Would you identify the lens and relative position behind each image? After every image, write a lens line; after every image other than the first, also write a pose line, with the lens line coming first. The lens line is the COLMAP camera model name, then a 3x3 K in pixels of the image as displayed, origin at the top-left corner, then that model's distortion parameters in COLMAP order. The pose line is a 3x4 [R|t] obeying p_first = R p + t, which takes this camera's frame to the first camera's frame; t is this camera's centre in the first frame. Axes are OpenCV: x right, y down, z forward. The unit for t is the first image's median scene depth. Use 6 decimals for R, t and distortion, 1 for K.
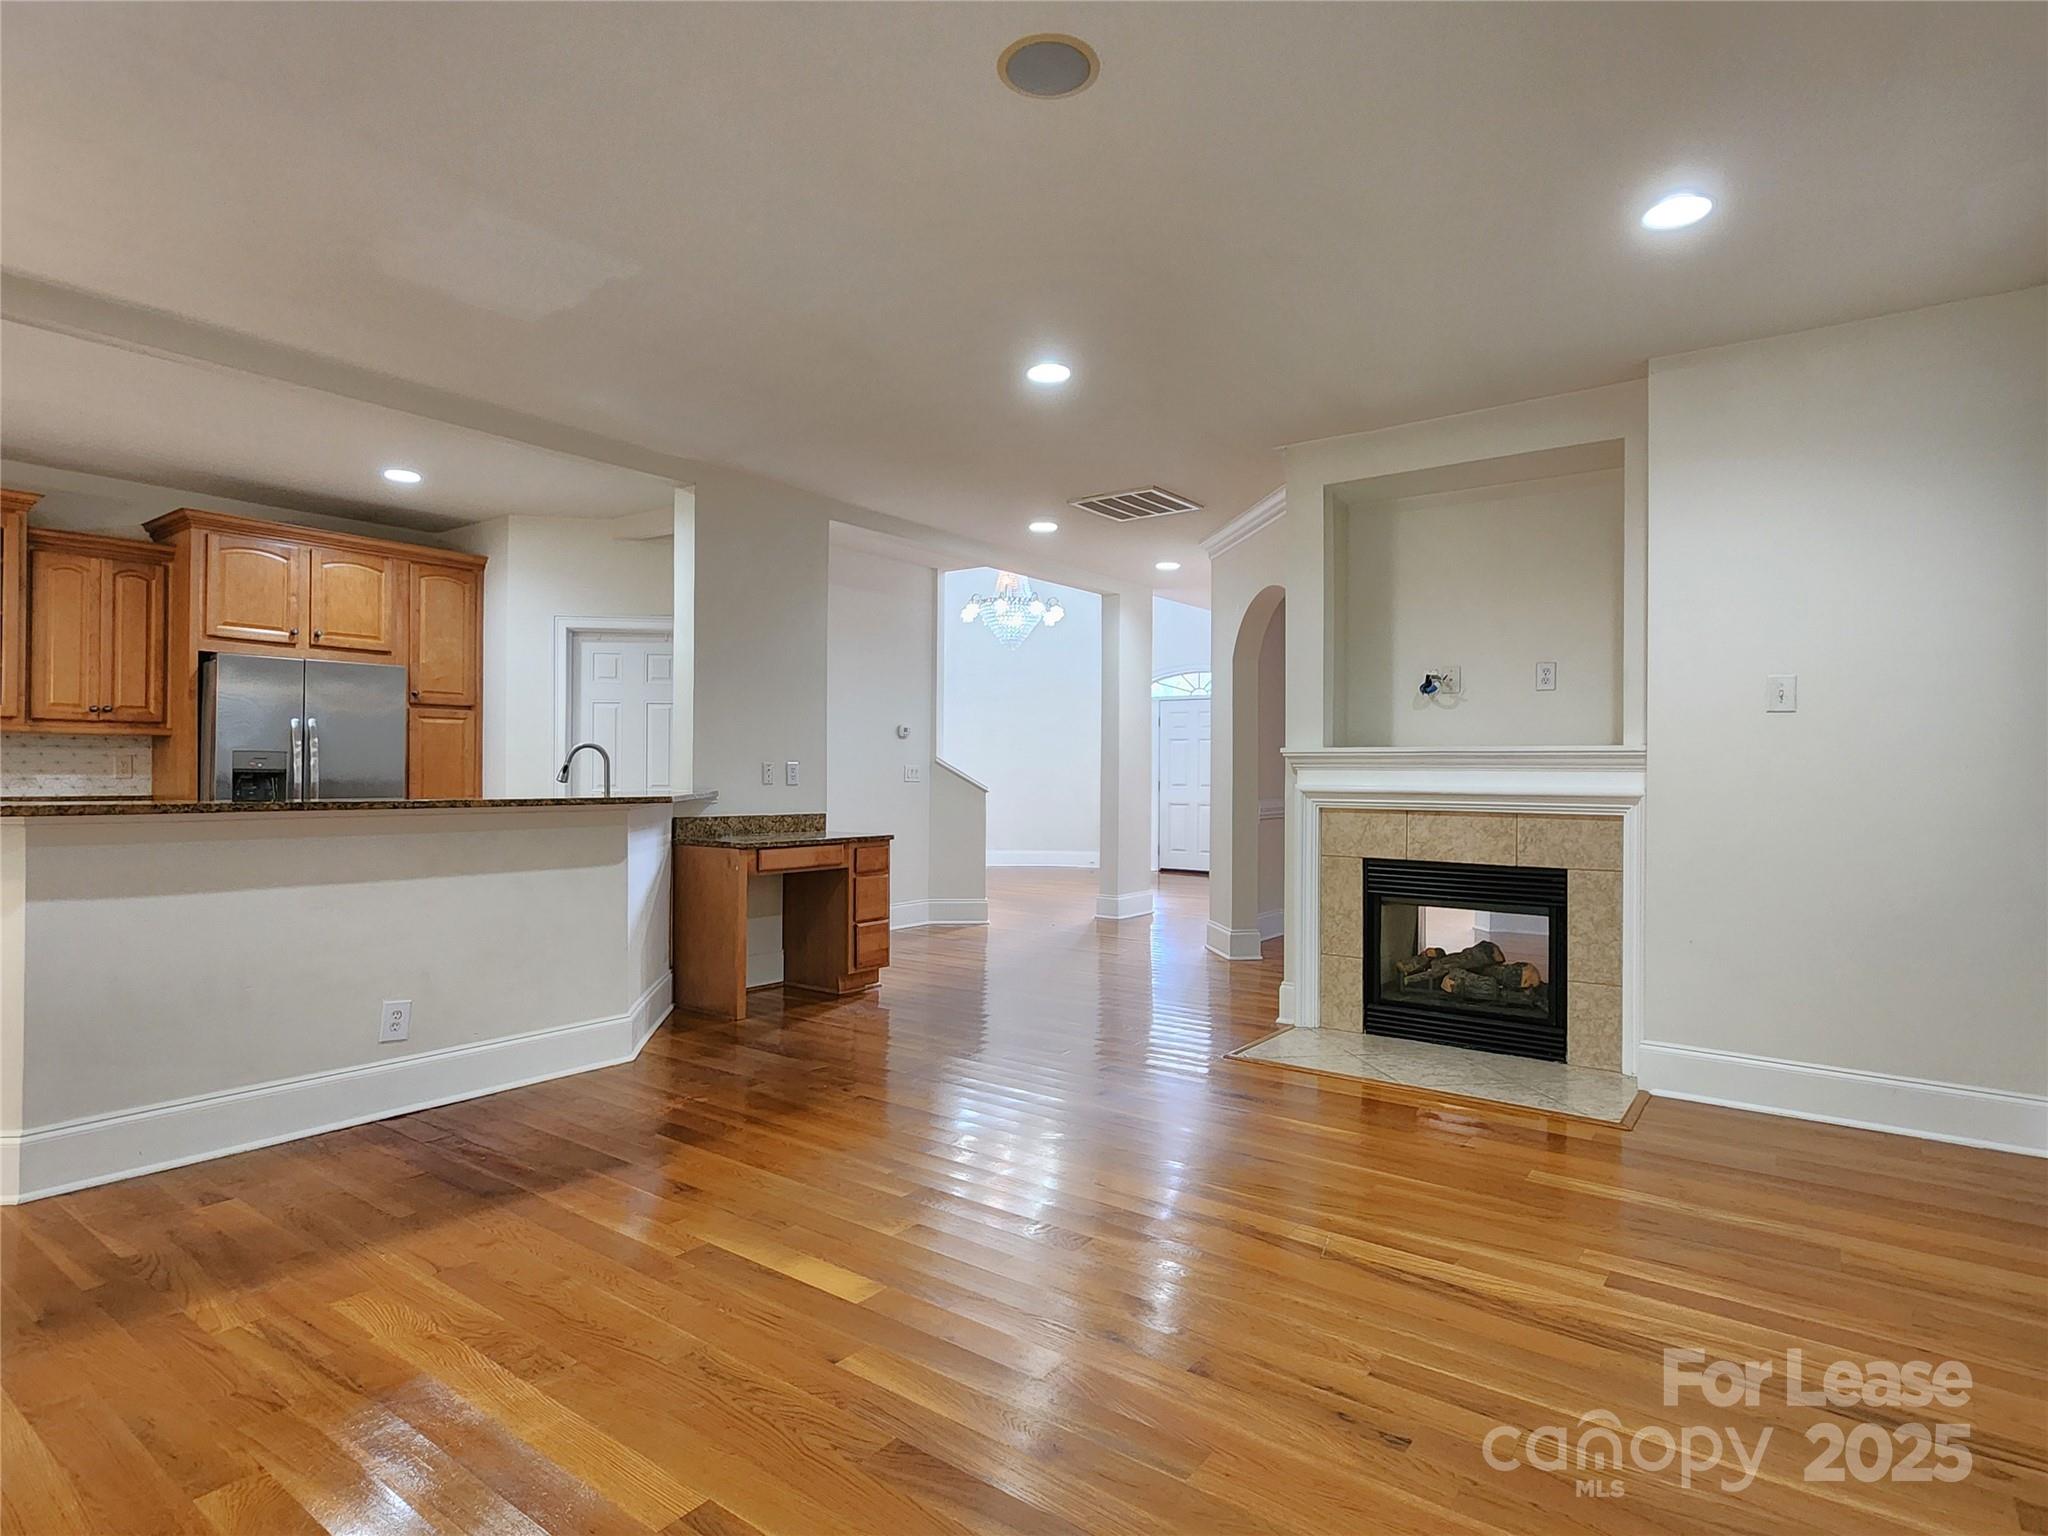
lens RADIAL K [[1102.1, 0, 1024.0], [0, 1102.1, 768.0], [0, 0, 1]] dist [-0.002988, -0.000320]
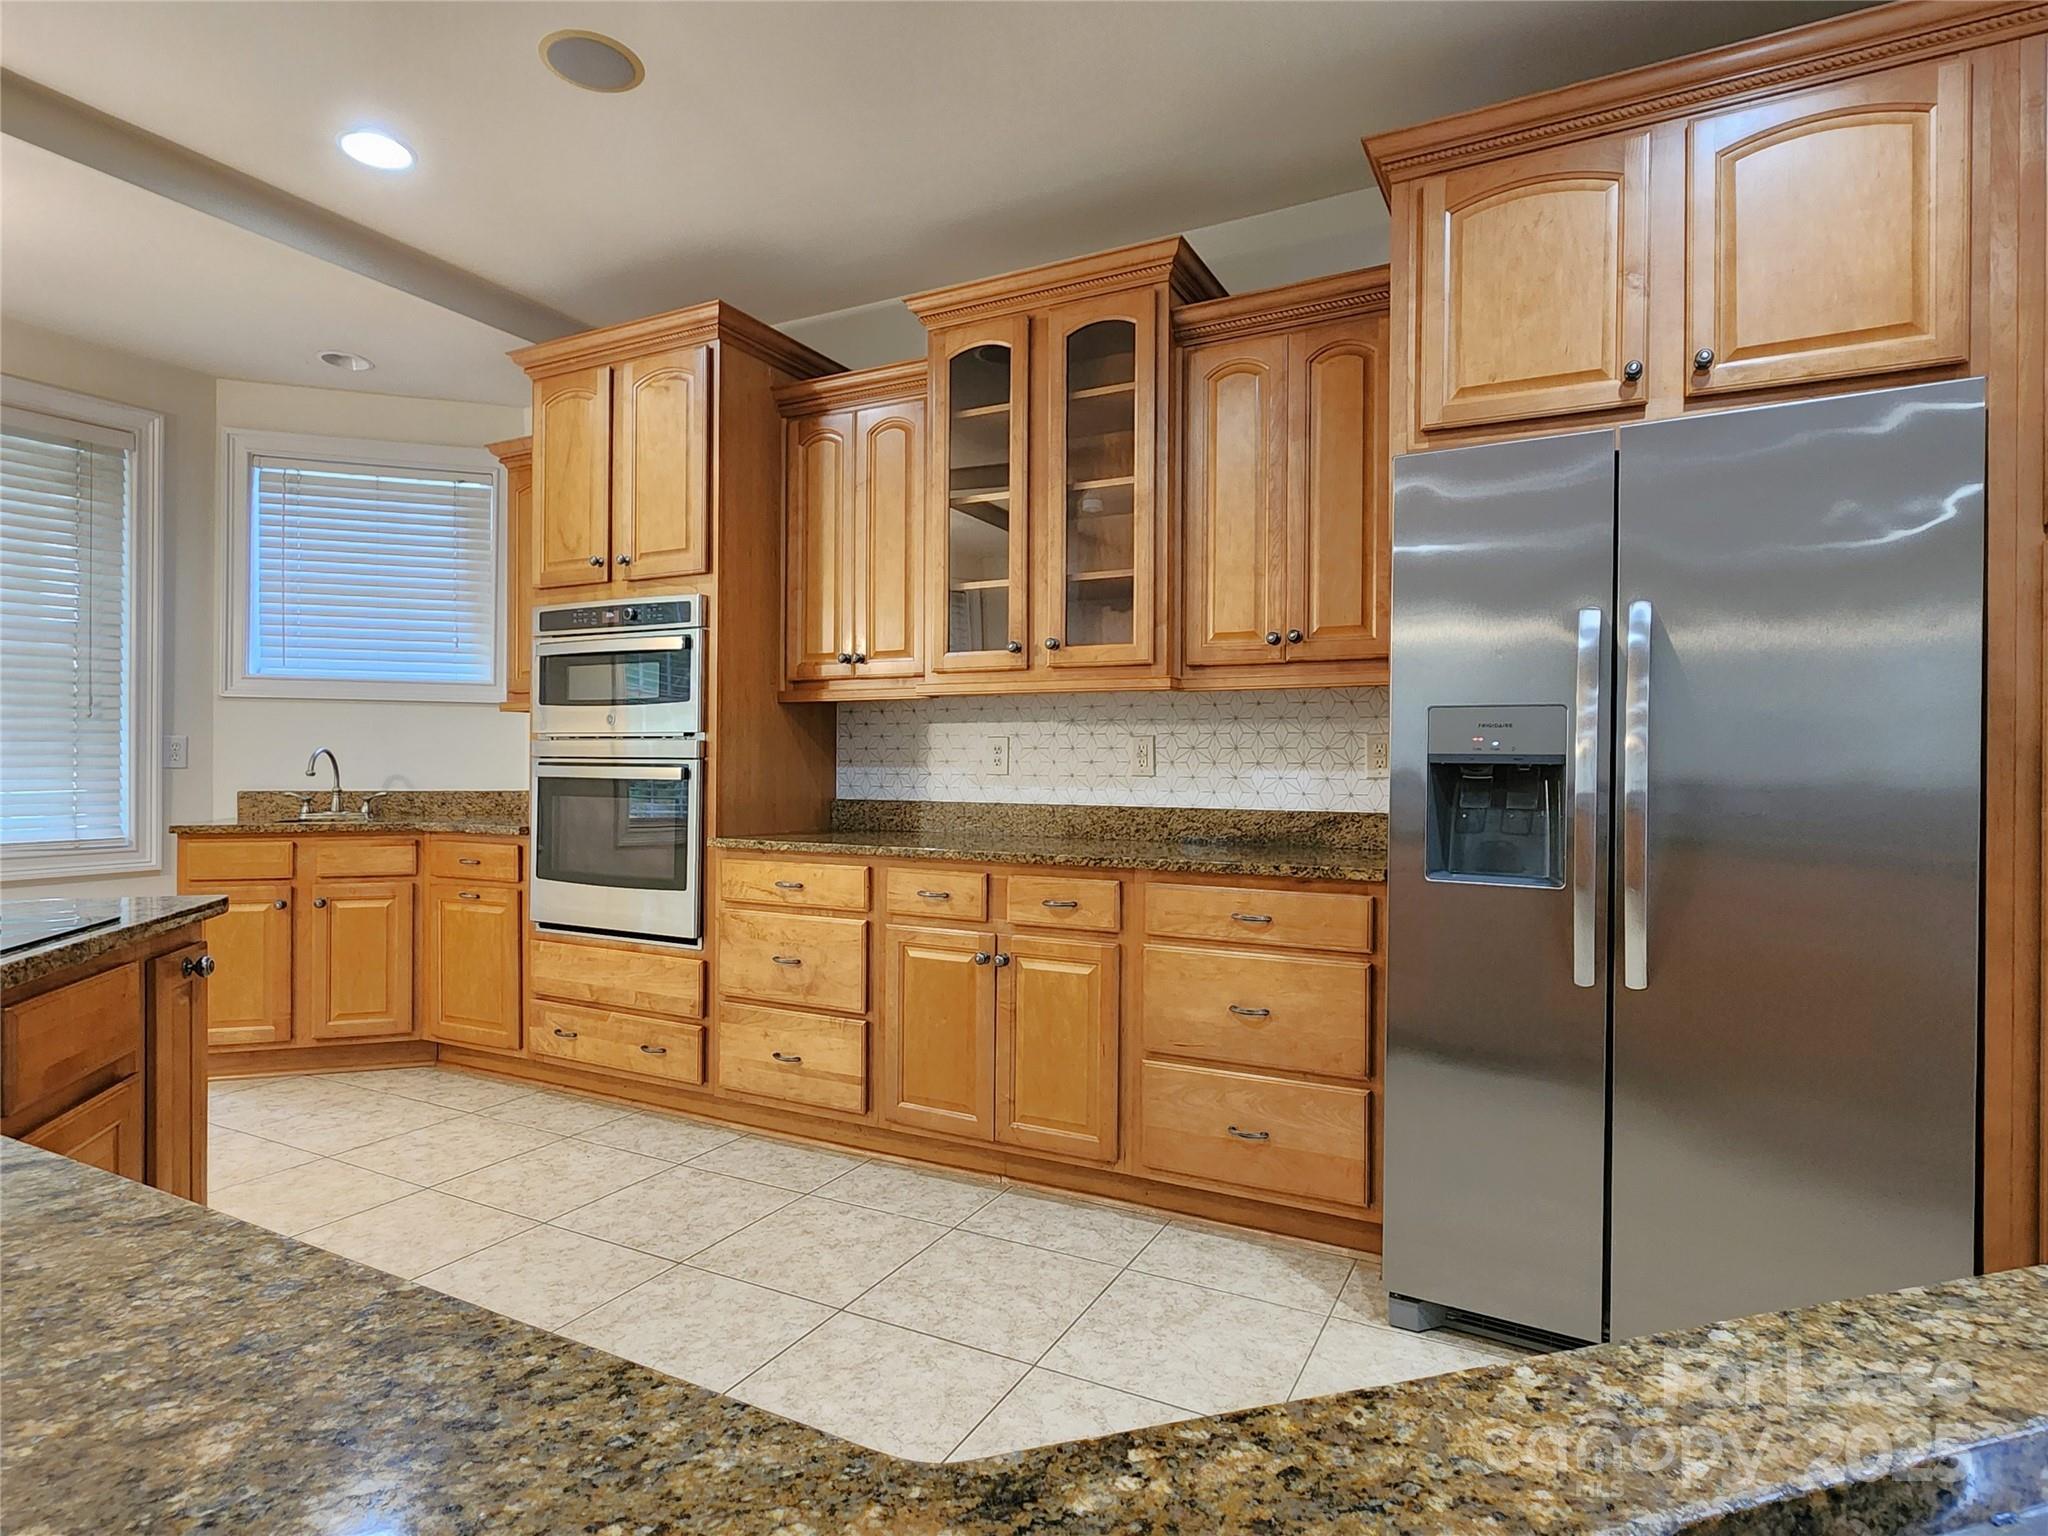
lens RADIAL K [[1102.1, 0, 1024.0], [0, 1102.1, 768.0], [0, 0, 1]] dist [-0.002988, -0.000320]
pose [[0.146649, 0.001238, -0.989188, -0.356488], [0.000255, 0.999999, 0.001289, 0.004121], [0.989189, -0.000441, 0.146649, 0.787429]]
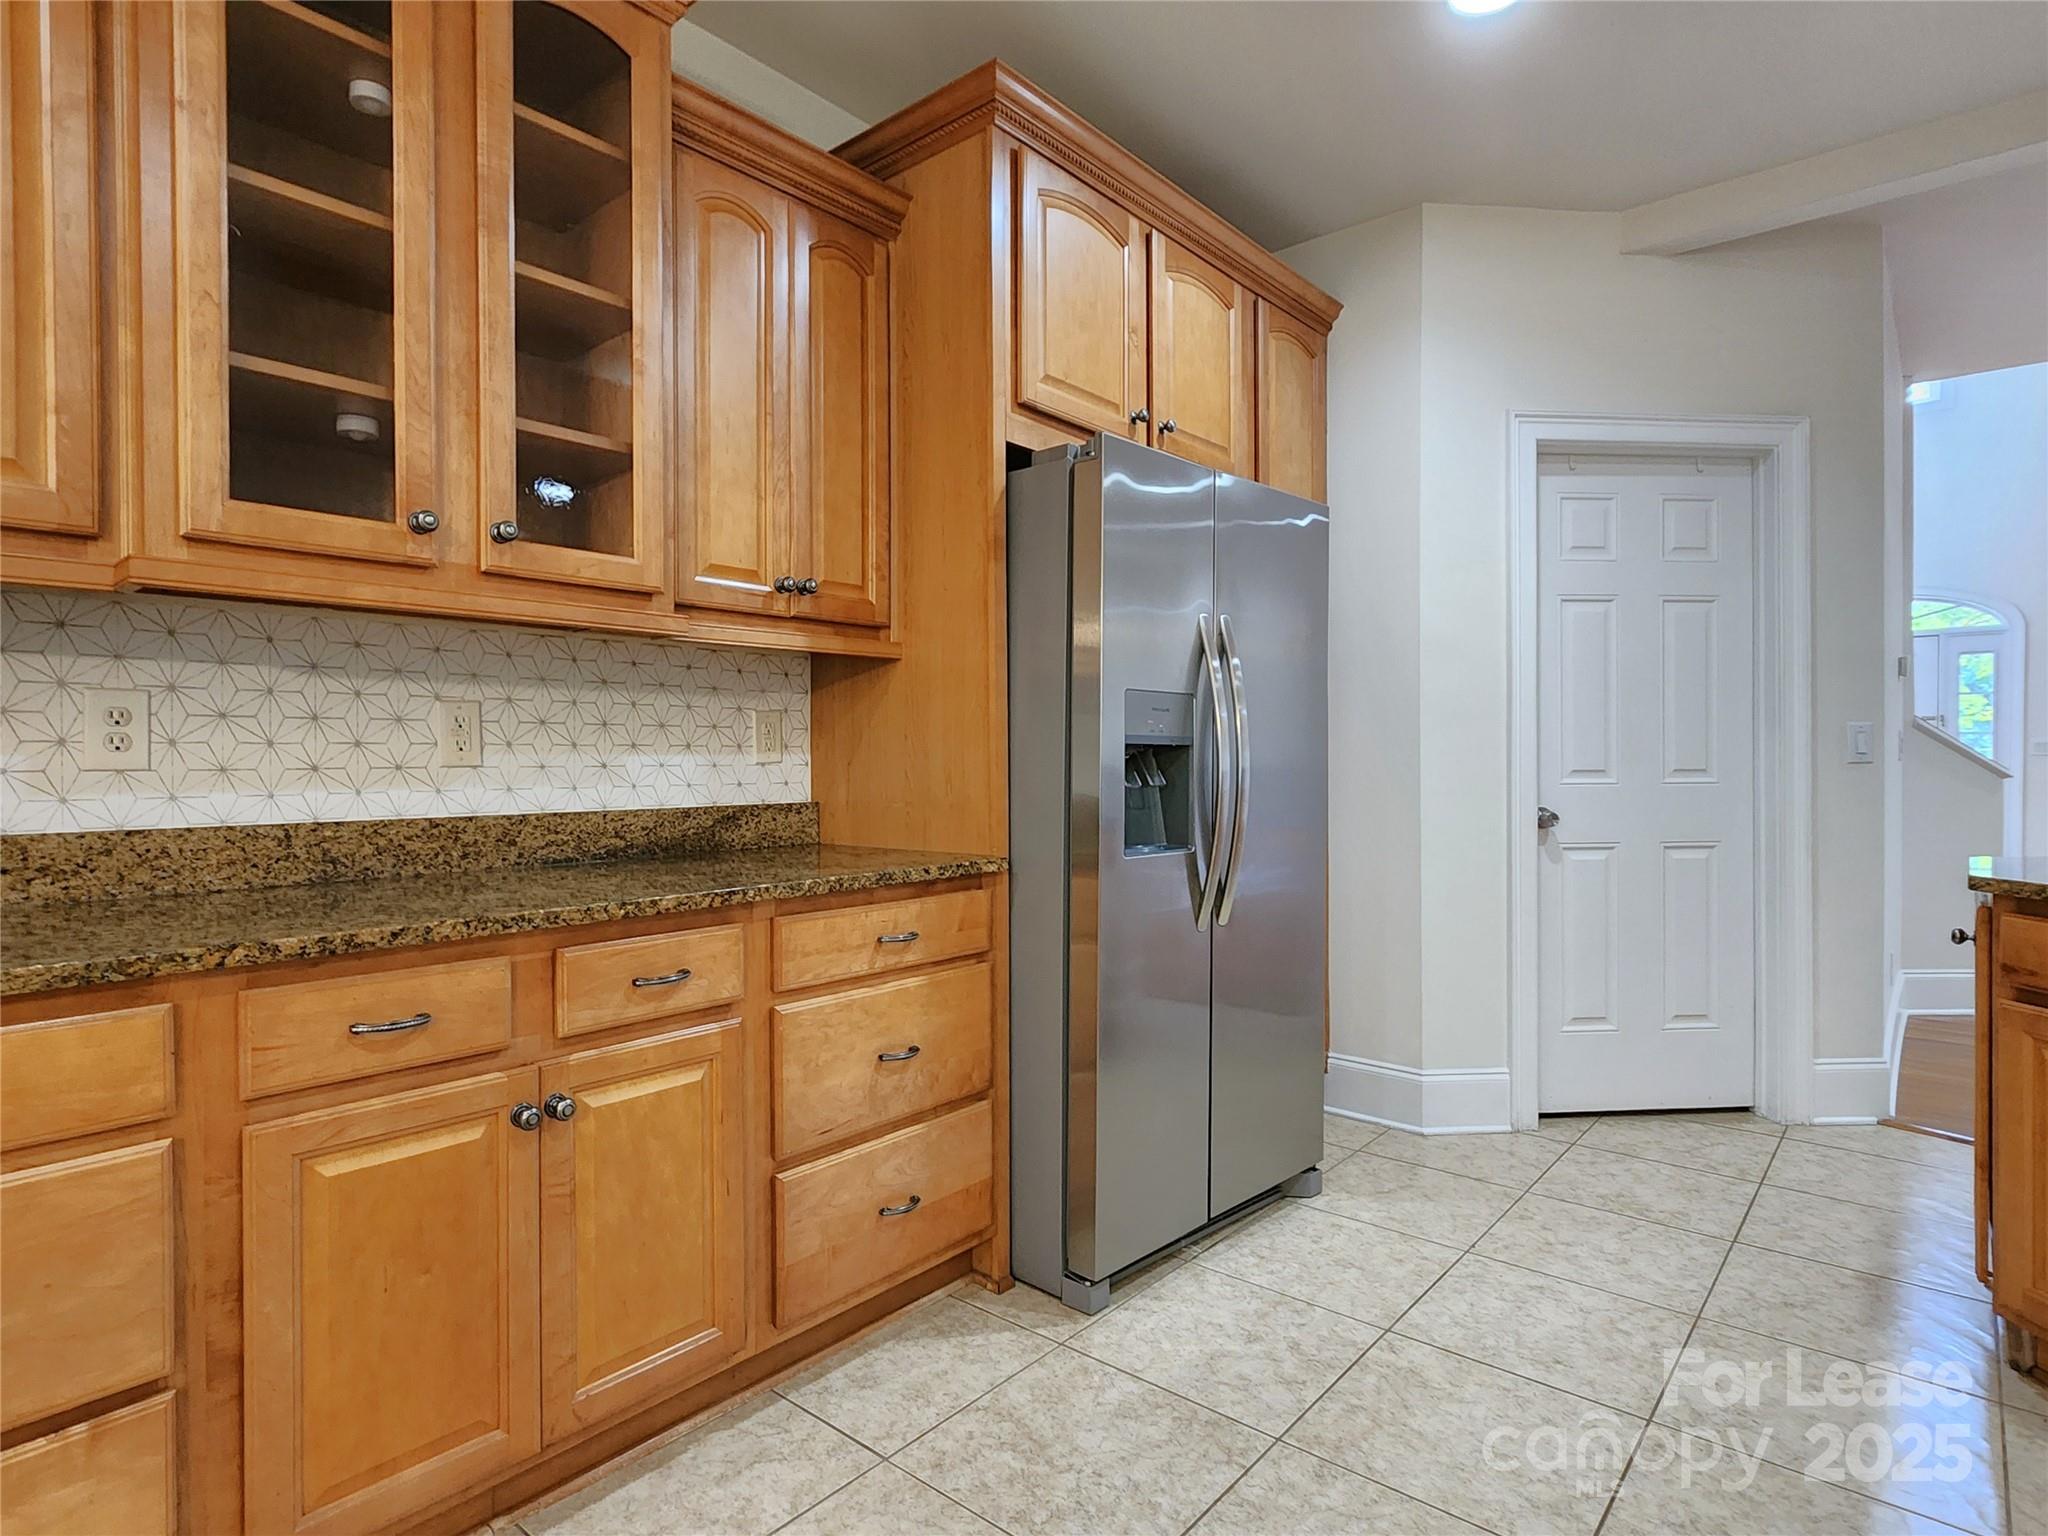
lens RADIAL K [[1102.1, 0, 1024.0], [0, 1102.1, 768.0], [0, 0, 1]] dist [-0.002988, -0.000320]
pose [[0.997365, -0.004699, -0.072388, -0.709300], [0.005998, 0.999825, 0.017738, 0.004352], [0.072292, -0.018126, 0.997219, 0.596103]]
